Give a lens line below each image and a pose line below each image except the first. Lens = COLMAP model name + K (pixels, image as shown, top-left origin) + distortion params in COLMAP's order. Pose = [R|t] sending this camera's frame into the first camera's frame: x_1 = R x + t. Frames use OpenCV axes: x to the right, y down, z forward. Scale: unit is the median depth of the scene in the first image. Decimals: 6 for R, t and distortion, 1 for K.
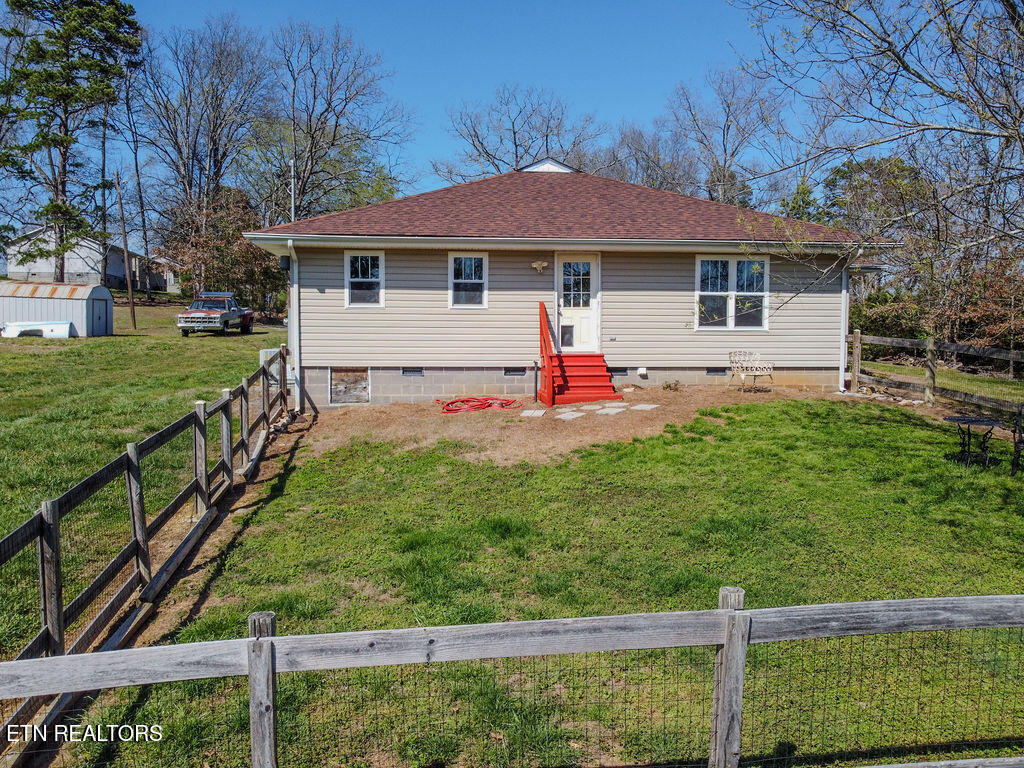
lens RADIAL K [[785.5, 0, 509.4], [0, 785.5, 385.7], [0, 0, 1]] dist [0.017136, -0.013139]
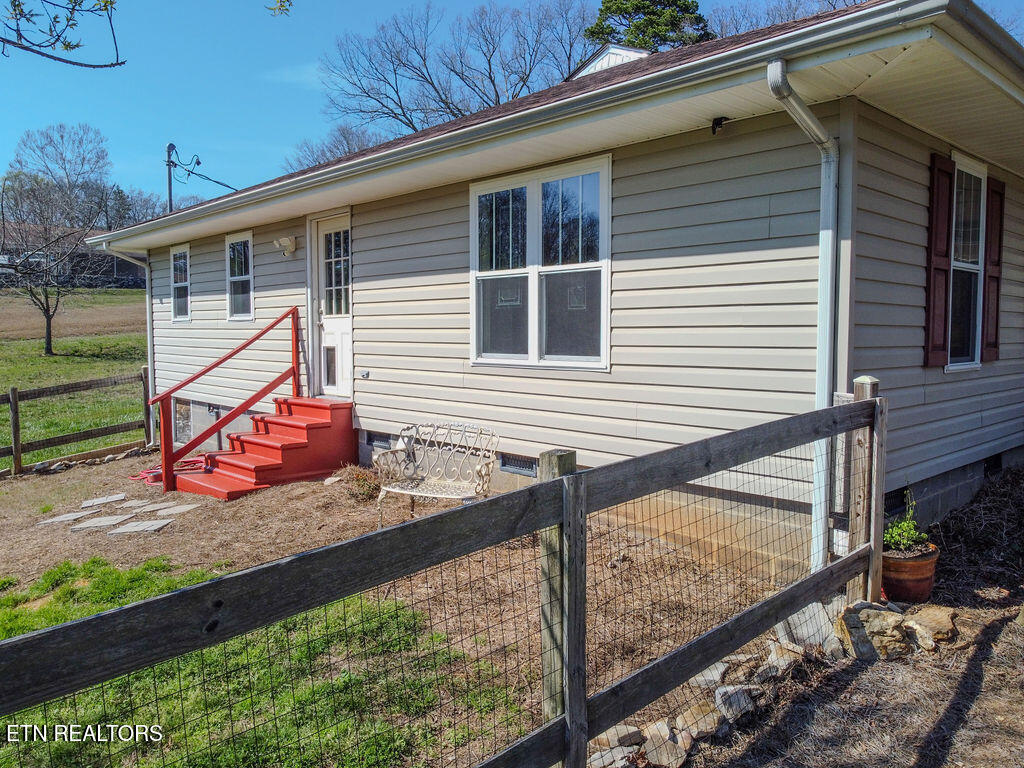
lens RADIAL K [[785.5, 0, 511.0], [0, 785.5, 384.1], [0, 0, 1]] dist [0.017136, -0.013139]
pose [[0.617447, 0.049714, -0.785040, 0.587094], [-0.046538, 0.998561, 0.026632, -0.071399], [0.785235, 0.020090, 0.618872, 0.755690]]
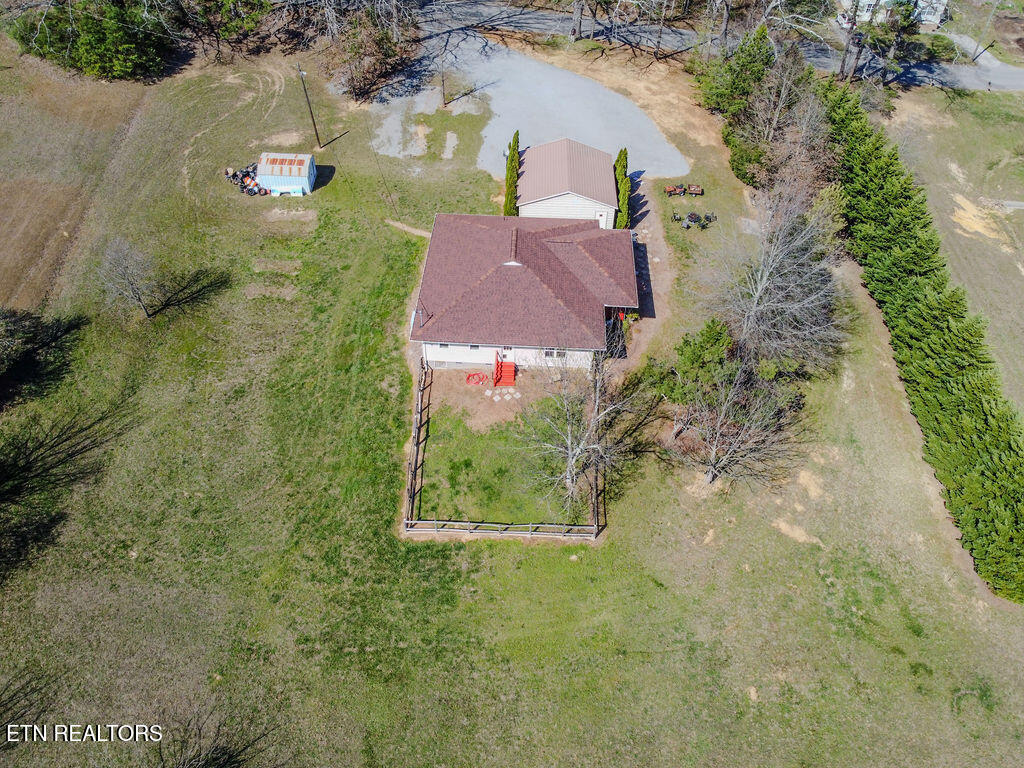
lens RADIAL K [[785.5, 0, 512.2], [0, 785.5, 384.5], [0, 0, 1]] dist [0.017136, -0.013139]
pose [[0.990979, 0.106869, -0.080872, 0.385462], [-0.026881, 0.749668, 0.661268, -2.170531], [0.131296, -0.653128, 0.745778, -1.549882]]
